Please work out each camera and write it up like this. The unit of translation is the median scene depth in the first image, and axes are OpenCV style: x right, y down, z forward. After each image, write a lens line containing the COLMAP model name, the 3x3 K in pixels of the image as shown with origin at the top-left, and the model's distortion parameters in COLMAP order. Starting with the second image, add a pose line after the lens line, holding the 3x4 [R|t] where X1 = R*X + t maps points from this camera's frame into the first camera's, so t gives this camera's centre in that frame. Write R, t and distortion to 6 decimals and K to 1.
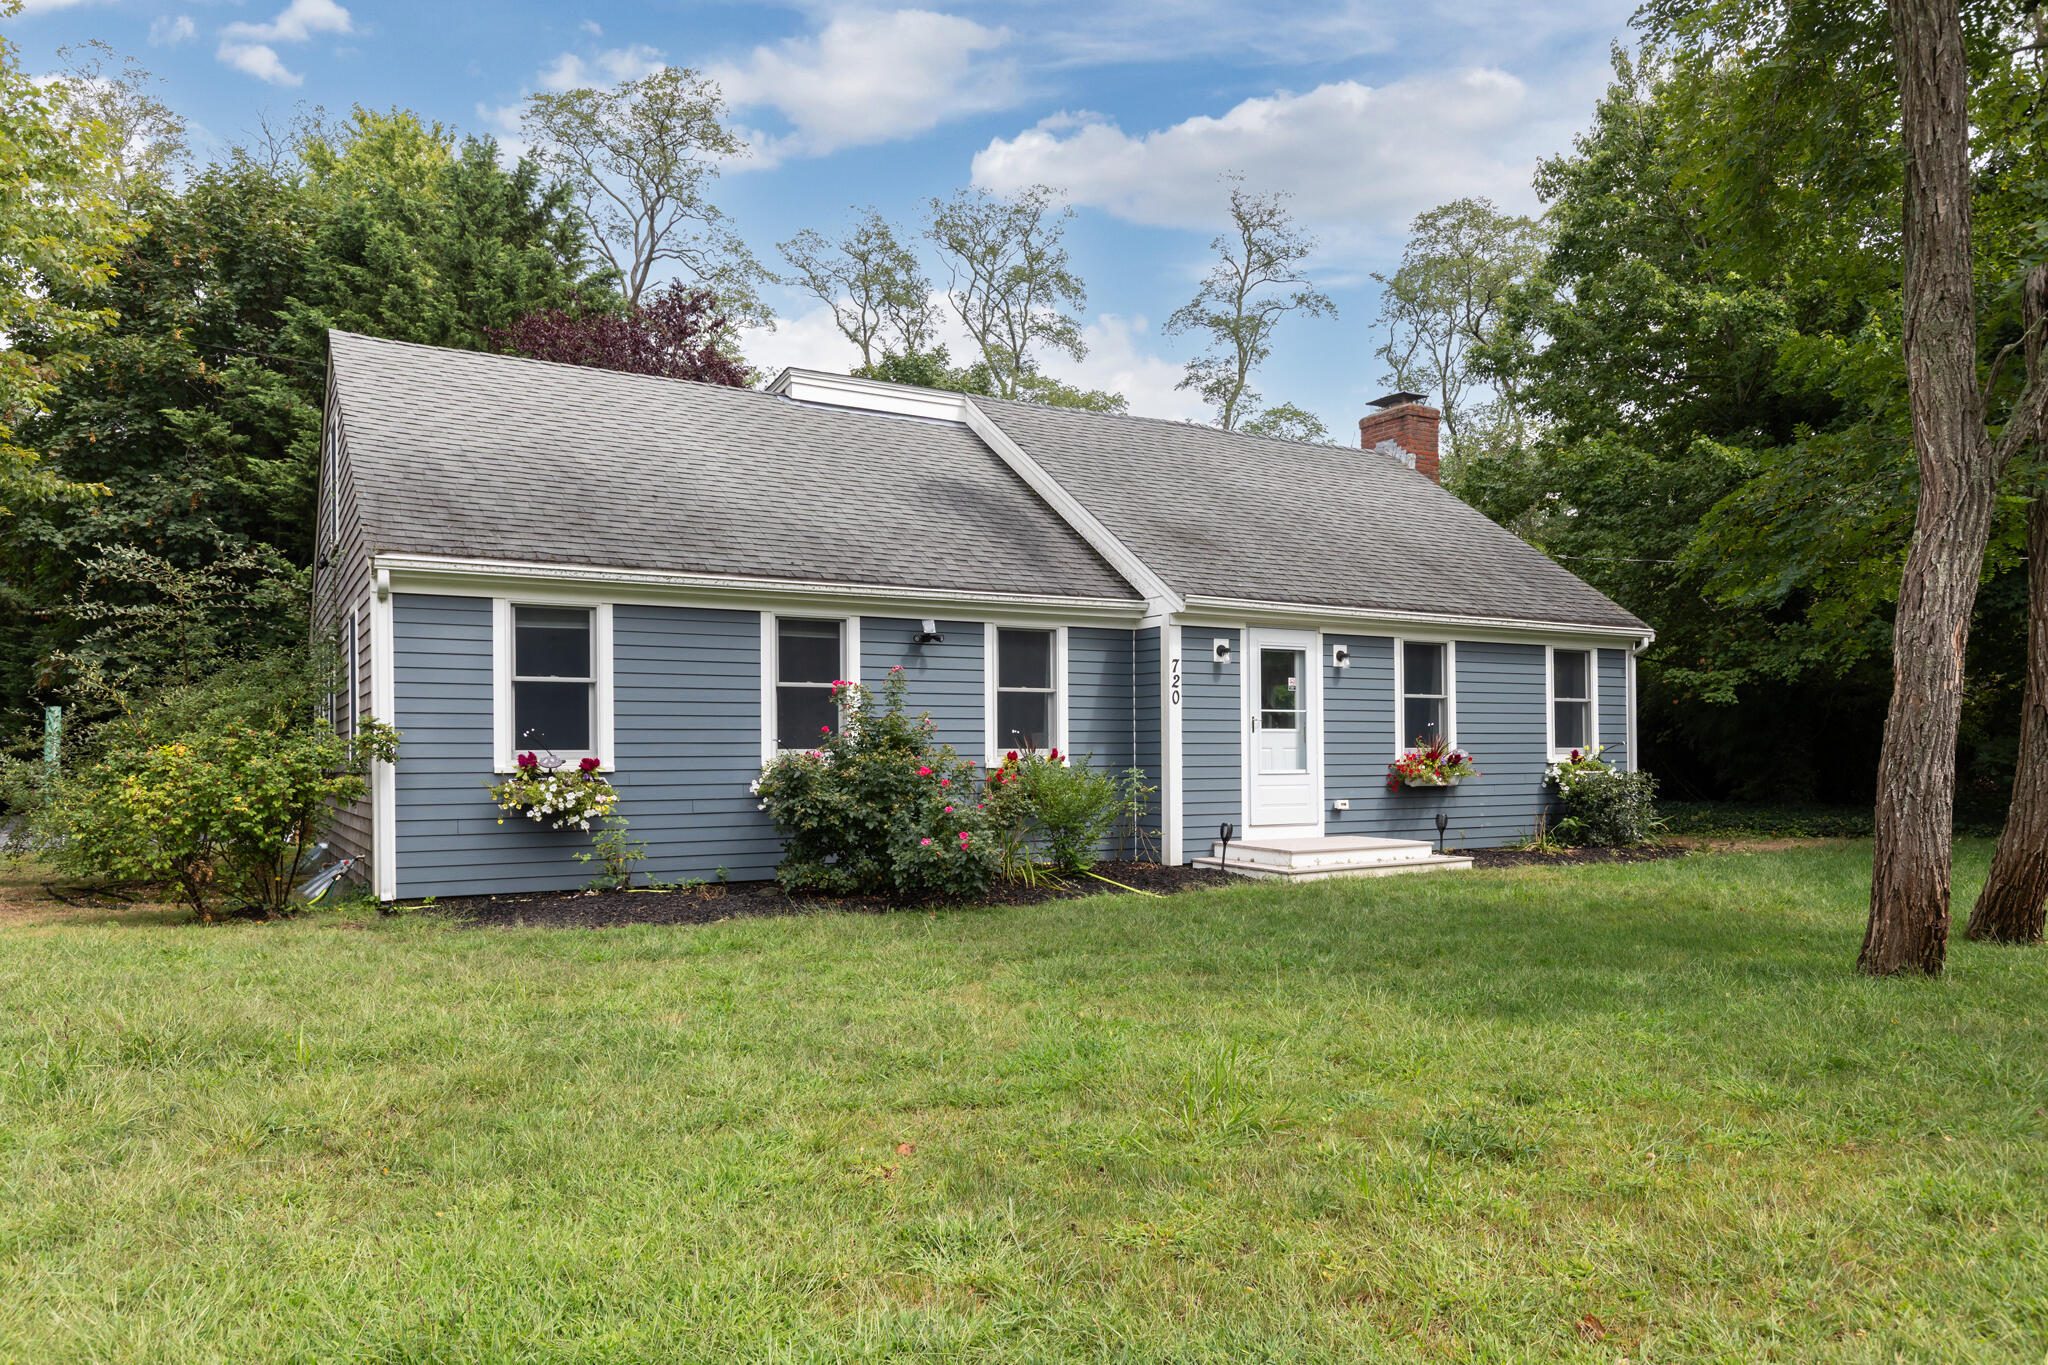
lens RADIAL K [[1229.3, 0, 1027.0], [0, 1229.3, 734.1], [0, 0, 1]] dist [0.000920, 0.000513]
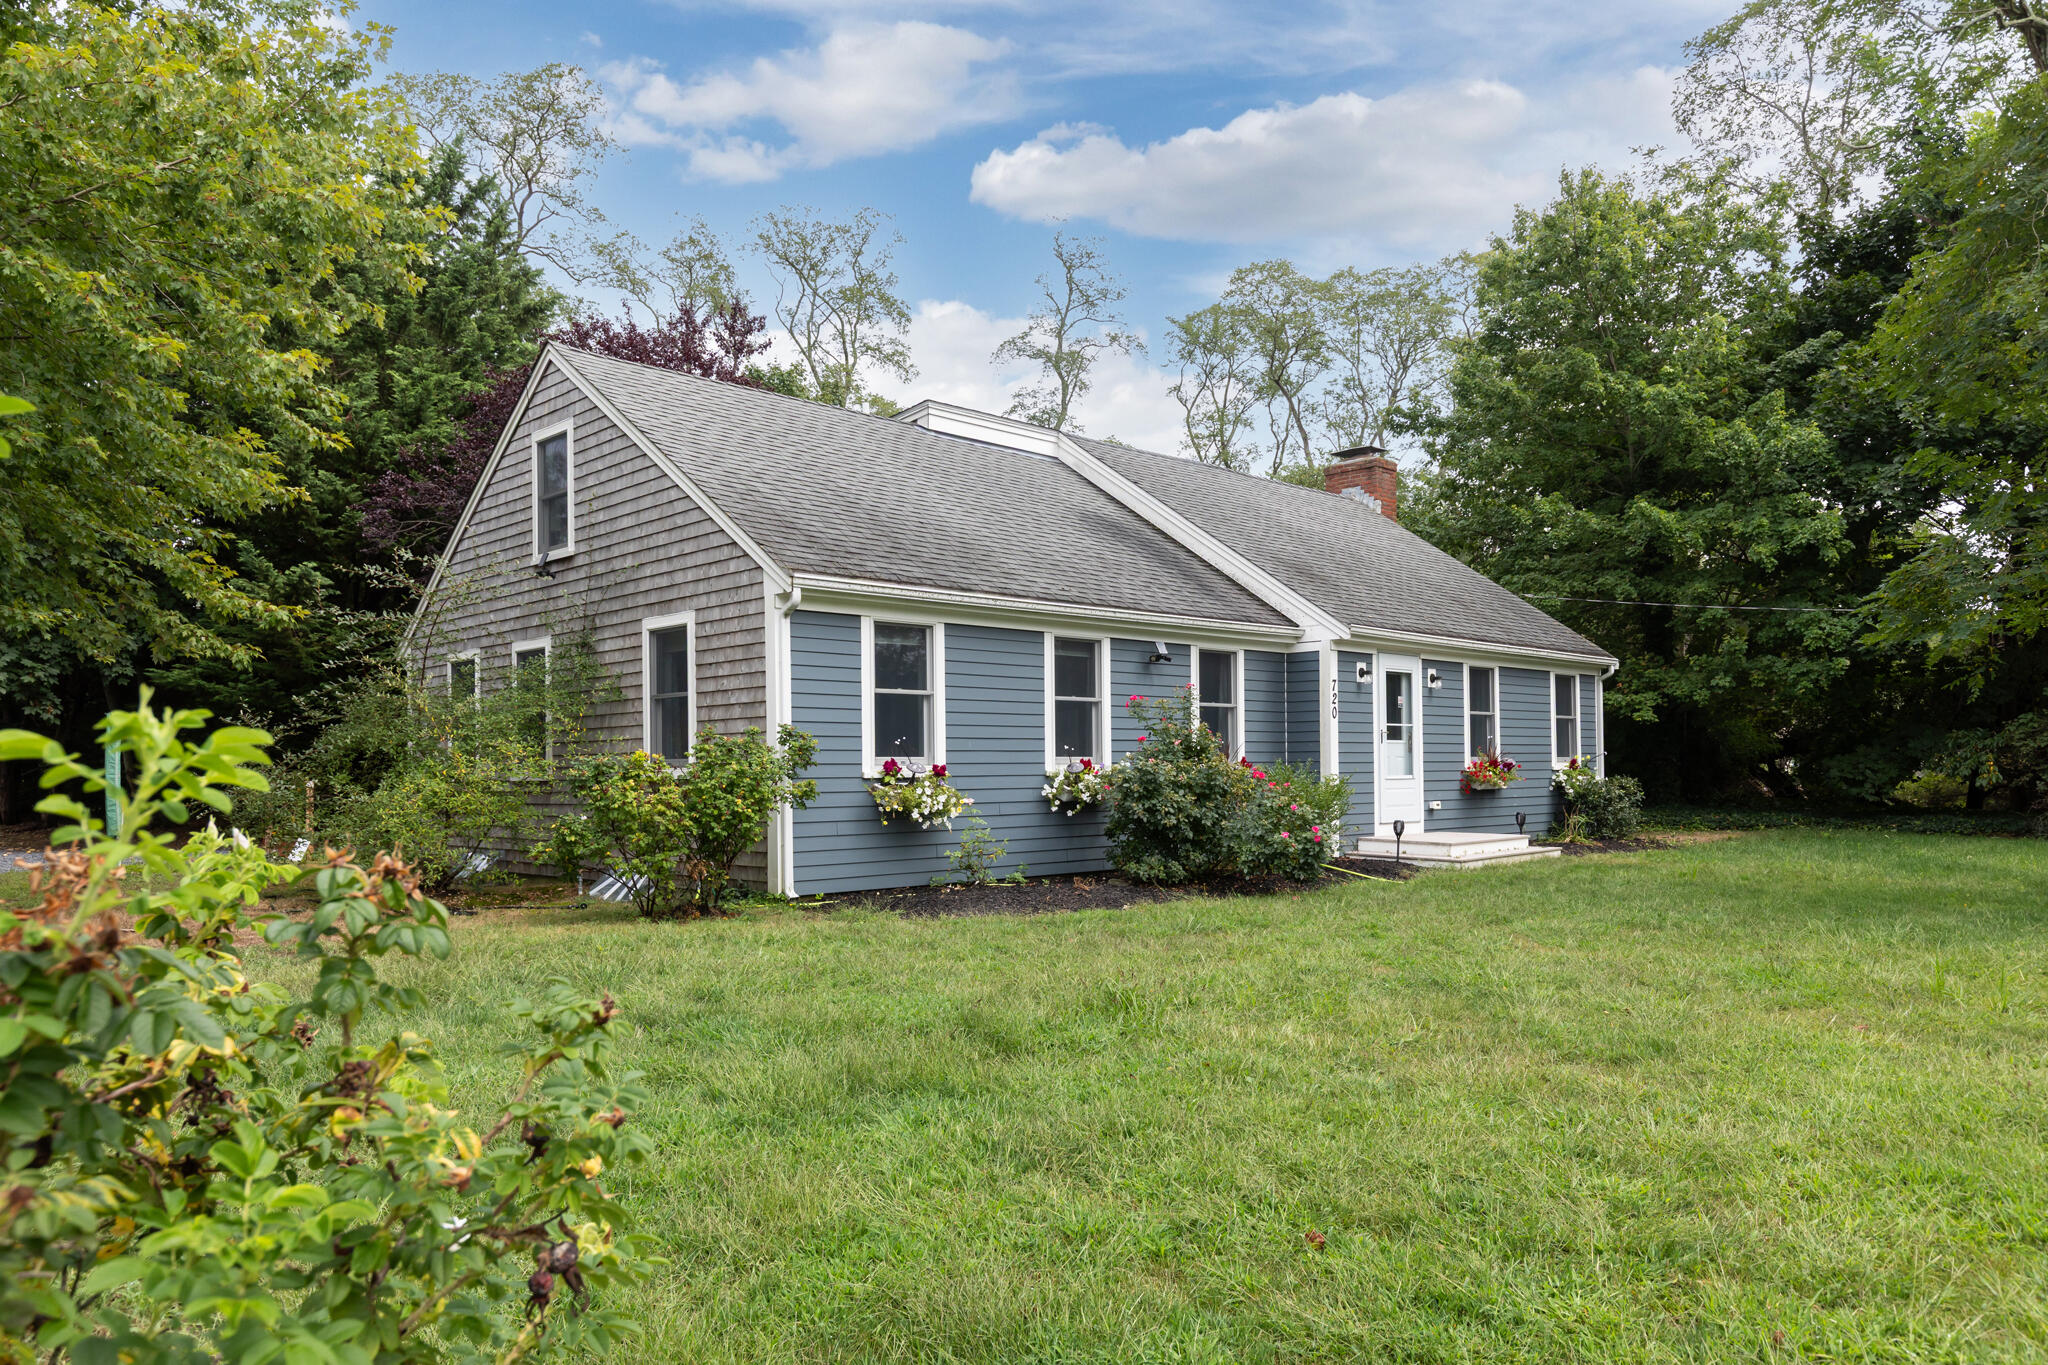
lens RADIAL K [[1219.8, 0, 986.2], [0, 1219.8, 736.8], [0, 0, 1]] dist [0.002842, -0.000045]
pose [[0.978680, 0.004907, 0.205332, -0.385402], [-0.003527, 0.999969, -0.007090, 0.001938], [-0.205360, 0.006215, 0.978667, -0.048804]]
